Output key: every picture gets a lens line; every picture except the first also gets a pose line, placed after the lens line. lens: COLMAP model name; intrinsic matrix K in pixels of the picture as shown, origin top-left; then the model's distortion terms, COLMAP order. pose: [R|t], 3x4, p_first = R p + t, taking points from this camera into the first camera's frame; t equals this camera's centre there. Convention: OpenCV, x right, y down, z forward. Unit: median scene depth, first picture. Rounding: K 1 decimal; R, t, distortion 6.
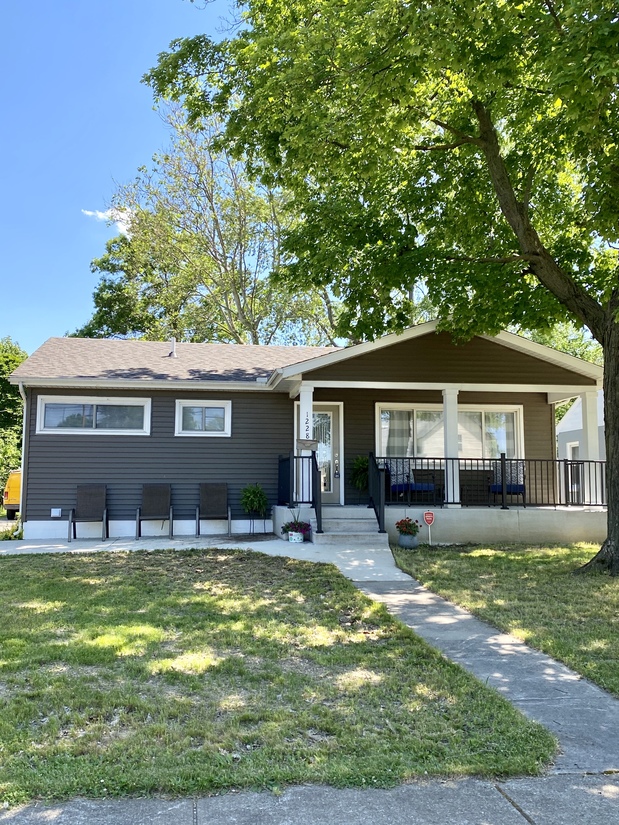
lens RADIAL K [[768.0, 0, 309.5], [0, 768.0, 412.5], [0, 0, 1]] dist [0.057732, -0.089439]
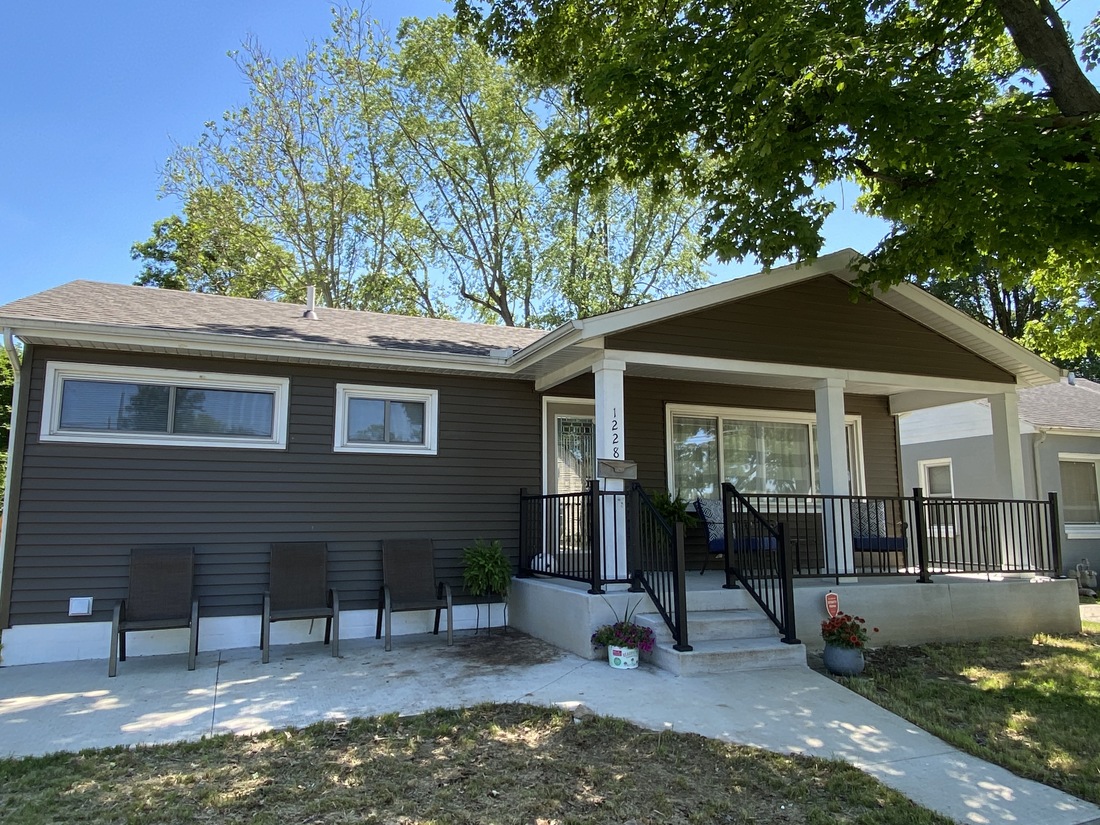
lens RADIAL K [[760.6, 0, 550.0], [0, 760.6, 412.5], [0, 0, 1]] dist [0.067634, -0.096113]
pose [[0.971657, 0.029008, 0.234610, -0.162604], [-0.019378, 0.998876, -0.043250, 0.025043], [-0.235601, 0.037478, 0.971127, 0.471268]]
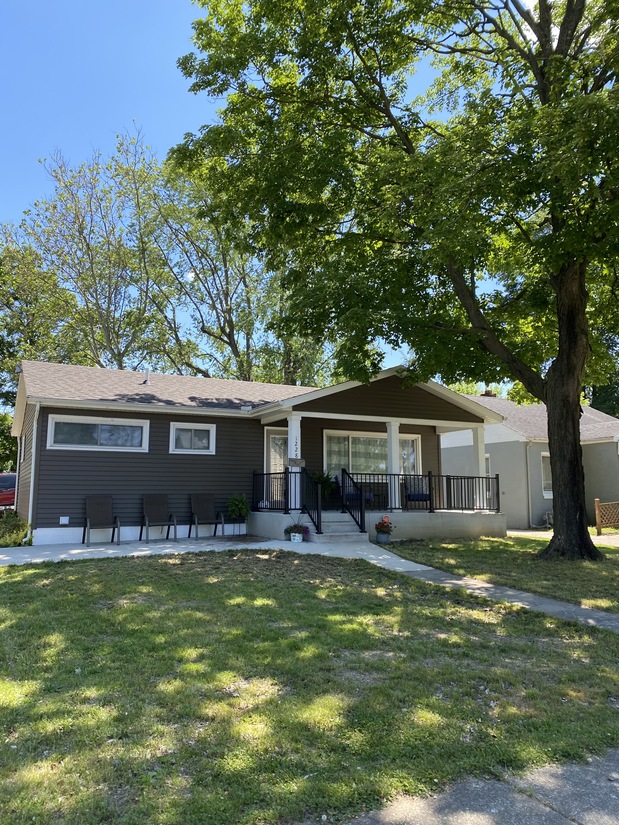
lens RADIAL K [[617.7, 0, 309.5], [0, 617.7, 412.5], [0, 0, 1]] dist [0.114176, -0.285074]
pose [[0.949961, 0.039434, 0.309868, -0.281615], [-0.029992, 0.998931, -0.035177, -0.004596], [-0.310924, 0.024123, 0.950128, 0.032235]]
